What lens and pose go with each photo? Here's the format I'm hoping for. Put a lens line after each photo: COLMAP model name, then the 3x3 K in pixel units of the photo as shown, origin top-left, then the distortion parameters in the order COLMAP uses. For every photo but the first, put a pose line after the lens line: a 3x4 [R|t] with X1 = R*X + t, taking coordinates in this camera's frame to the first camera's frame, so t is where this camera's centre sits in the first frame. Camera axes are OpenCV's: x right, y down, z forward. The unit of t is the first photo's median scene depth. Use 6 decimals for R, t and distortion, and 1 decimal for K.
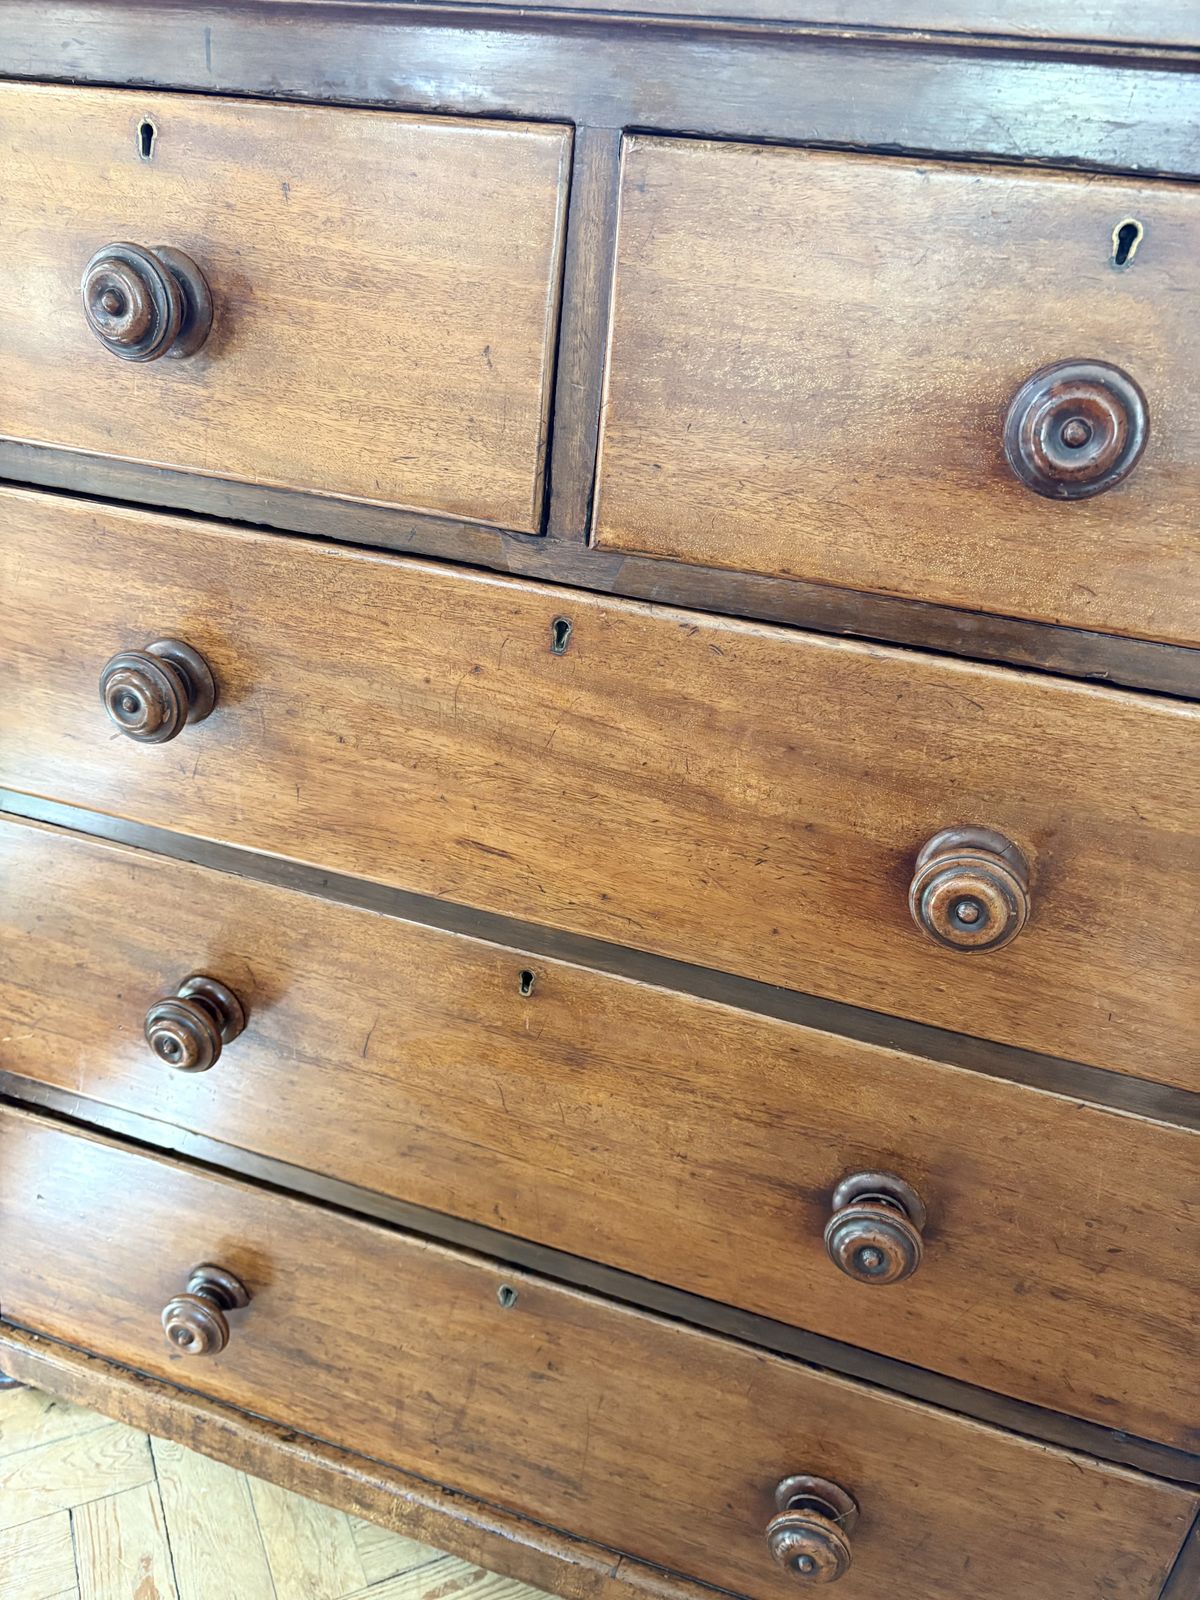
lens RADIAL K [[1220.1, 0, 594.1], [0, 1220.1, 802.7], [0, 0, 1]] dist [0.040363, -0.054788]
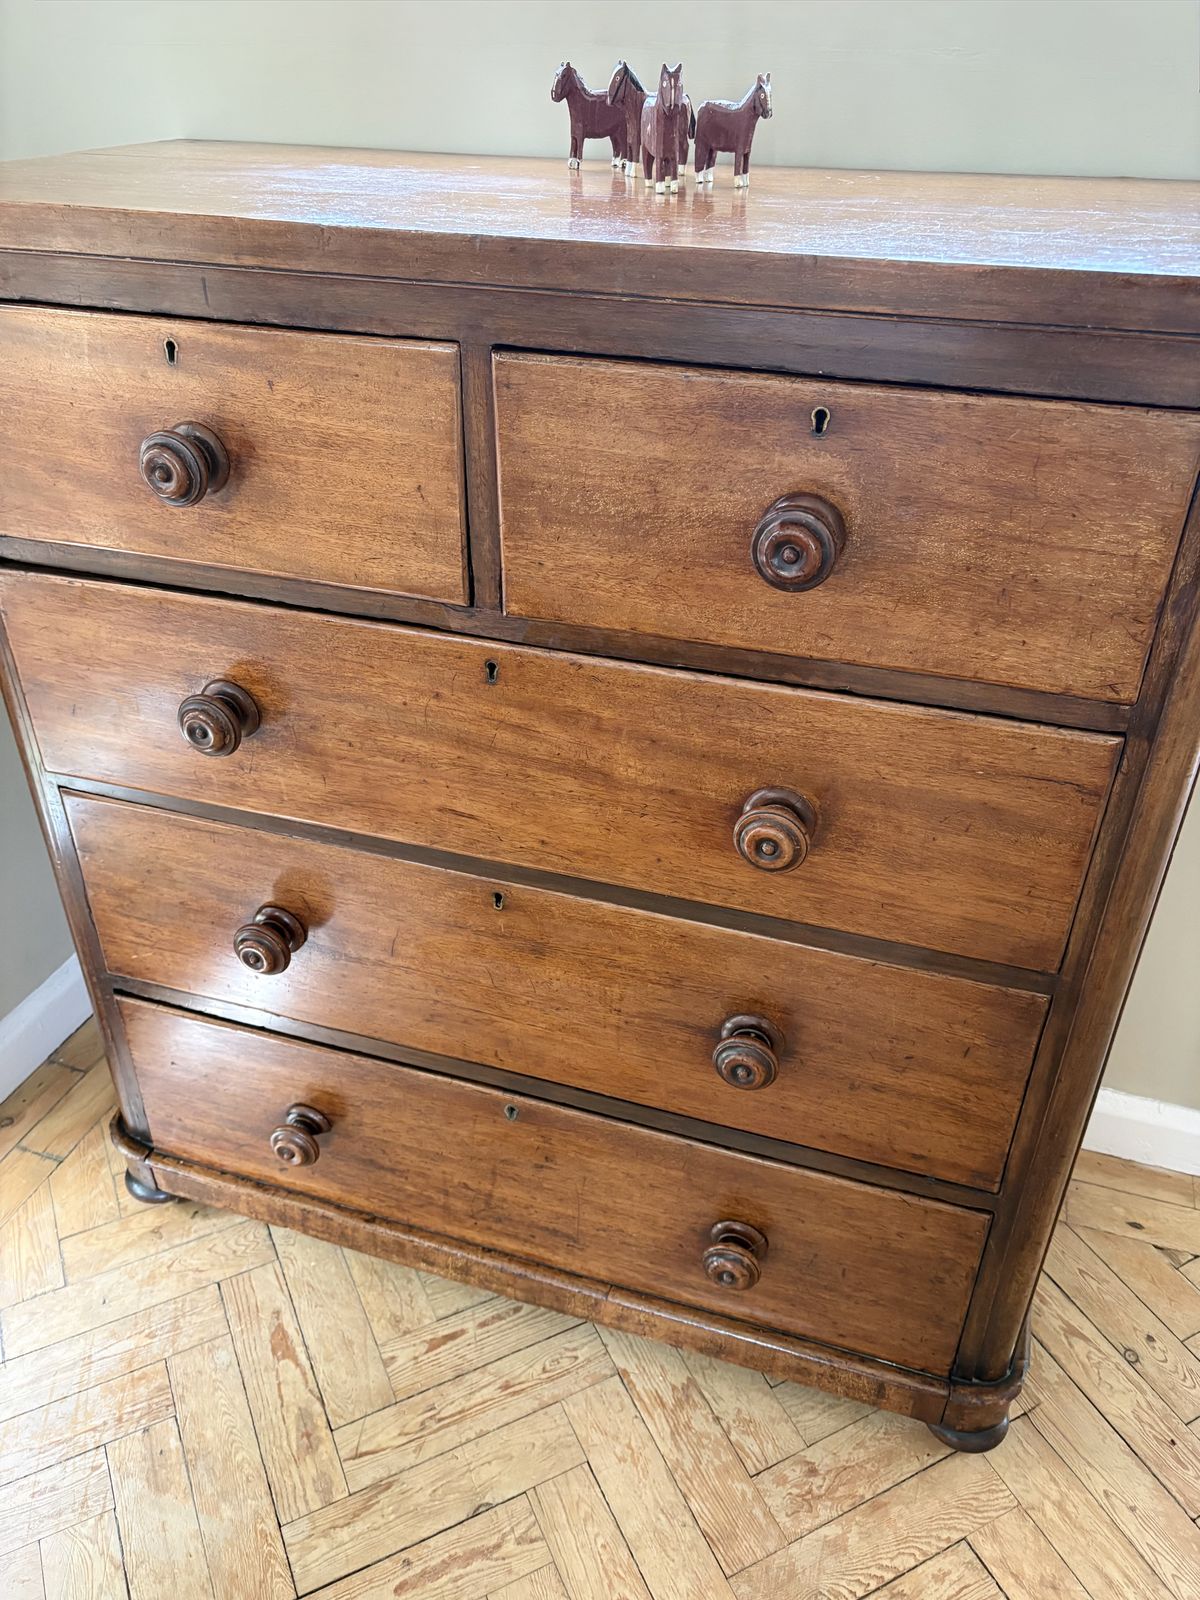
lens RADIAL K [[1220.1, 0, 588.4], [0, 1220.1, 805.1], [0, 0, 1]] dist [0.040363, -0.054788]
pose [[0.996316, -0.070968, -0.048138, 0.134857], [0.076662, 0.988660, 0.129132, -0.147719], [0.038428, -0.132346, 0.990458, -0.414005]]
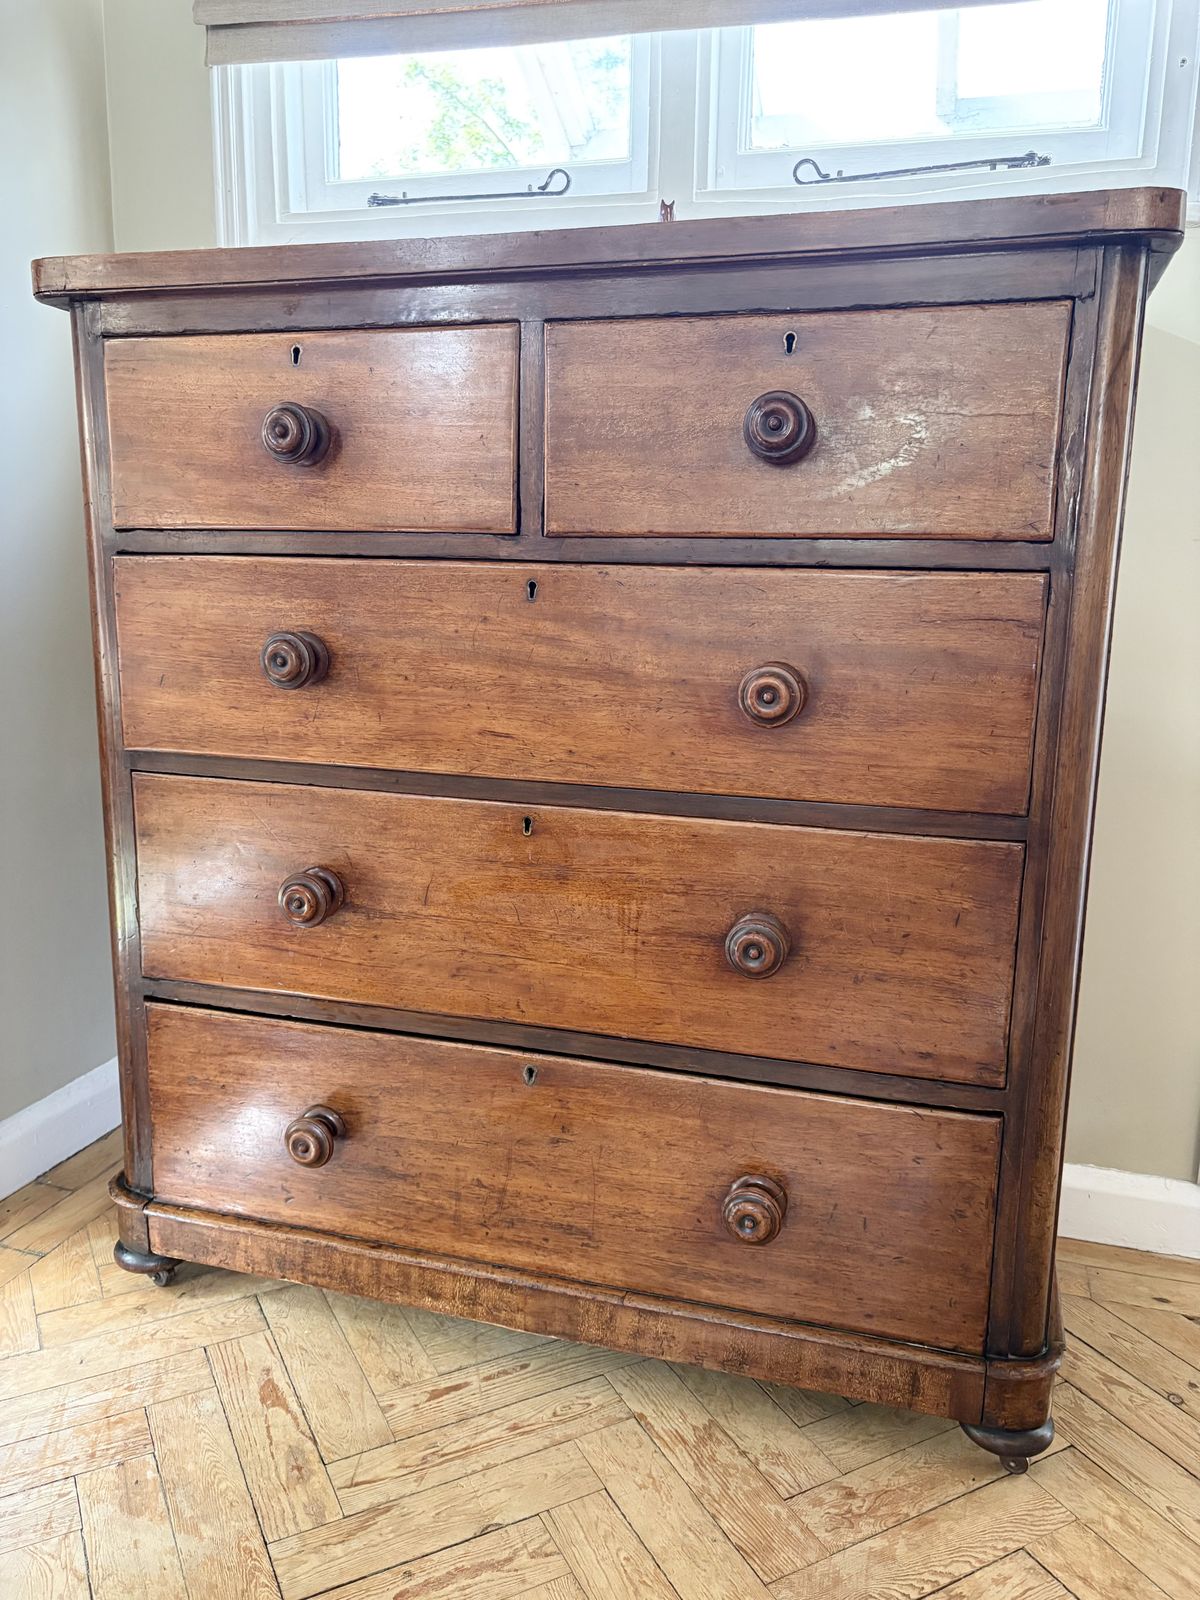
lens RADIAL K [[1220.1, 0, 584.3], [0, 1220.1, 803.3], [0, 0, 1]] dist [0.040363, -0.054788]
pose [[0.996919, -0.078267, 0.005147, 0.013471], [0.077155, 0.966720, -0.243926, 0.551334], [0.014116, 0.243572, 0.969780, -0.582029]]
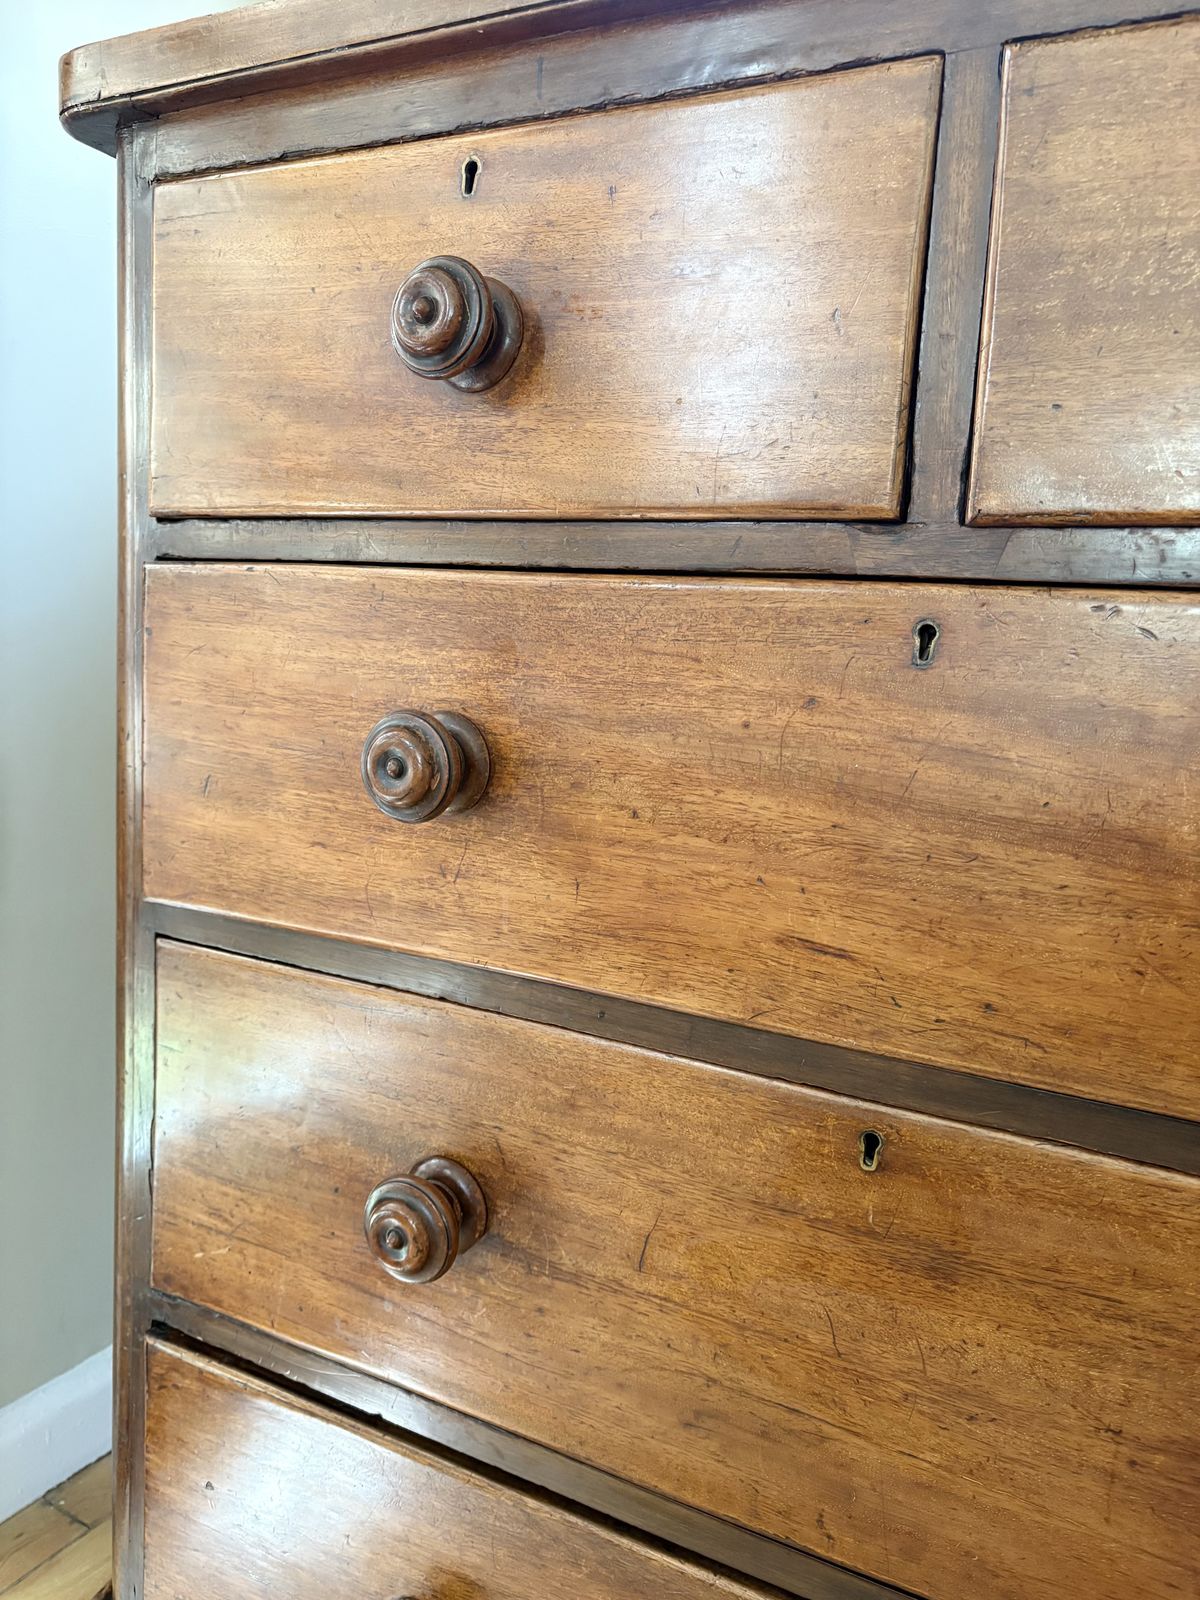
lens RADIAL K [[1220.1, 0, 592.3], [0, 1220.1, 803.7], [0, 0, 1]] dist [0.040363, -0.054788]
pose [[0.985107, -0.014202, -0.171353, -0.097773], [-0.040962, 0.948505, -0.314104, 0.203510], [0.166990, 0.316445, 0.933797, 0.238897]]
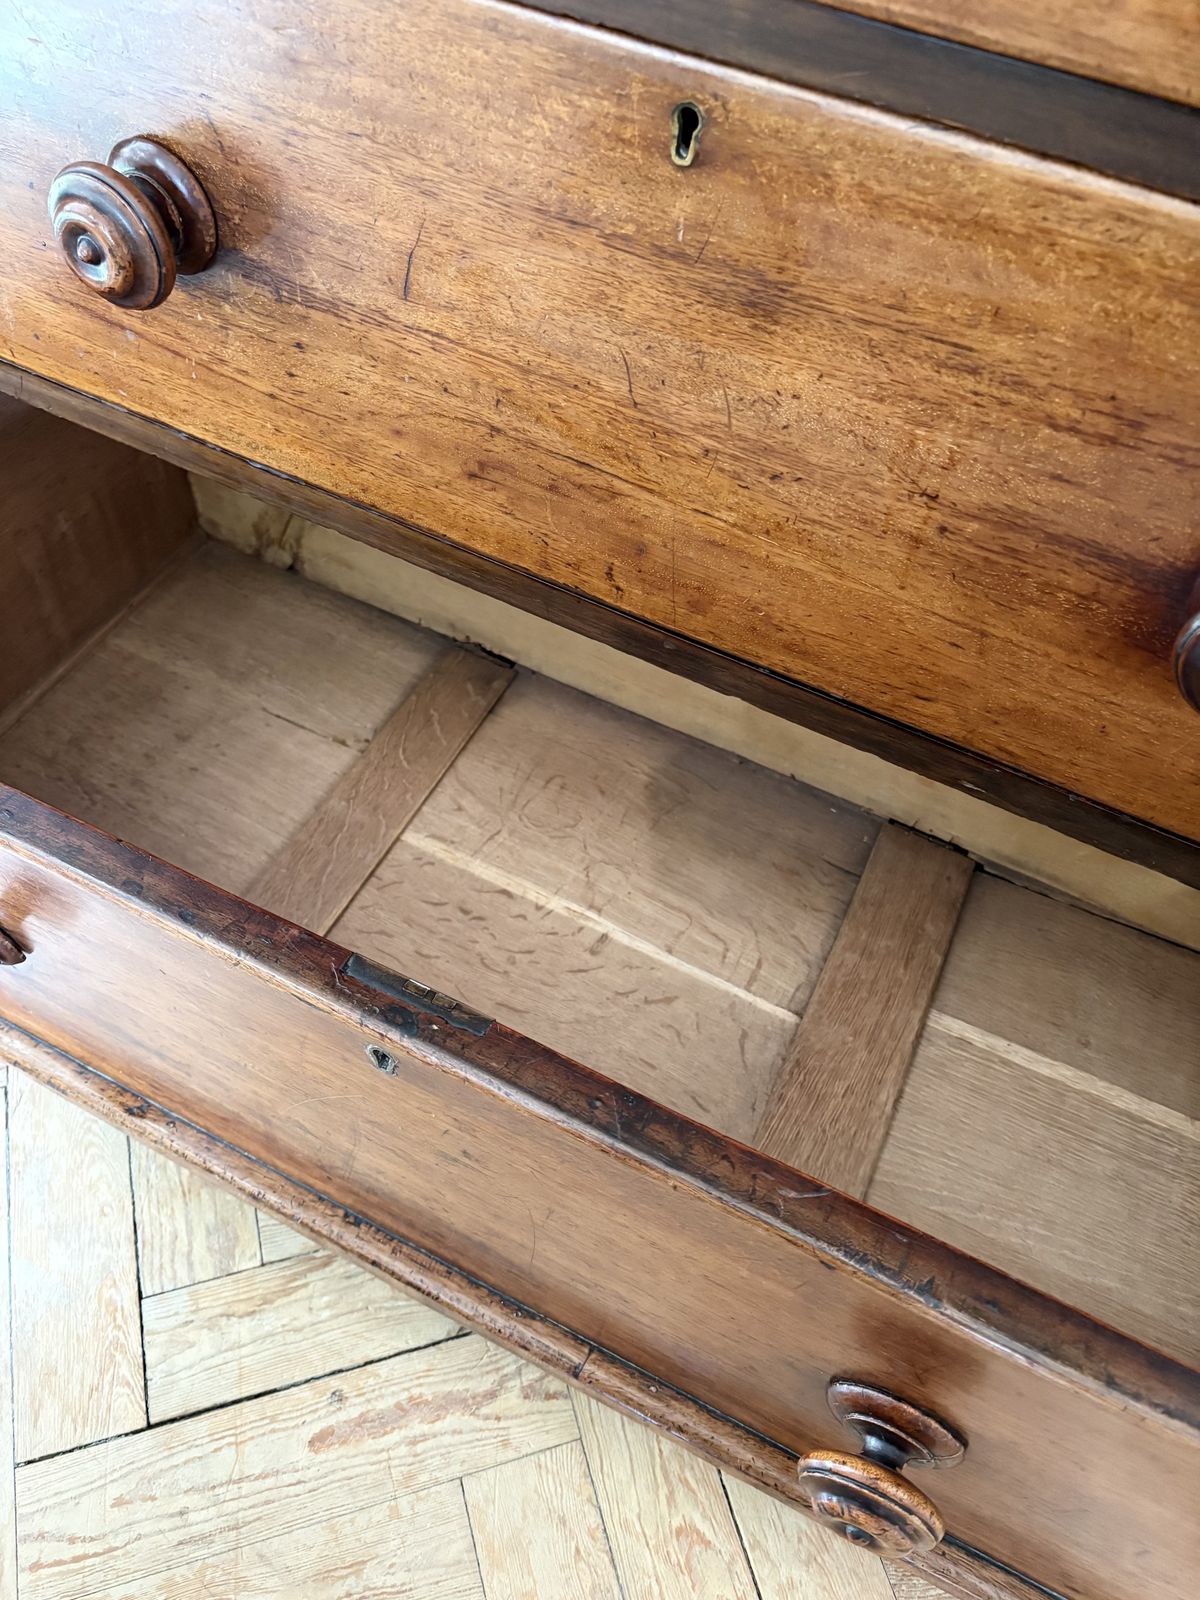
lens RADIAL K [[1220.1, 0, 594.9], [0, 1220.1, 799.7], [0, 0, 1]] dist [0.040363, -0.054788]
pose [[0.988814, 0.108364, -0.102491, -0.010280], [-0.055043, 0.903756, 0.424495, 0.198632], [0.138626, -0.414105, 0.899611, 0.439140]]
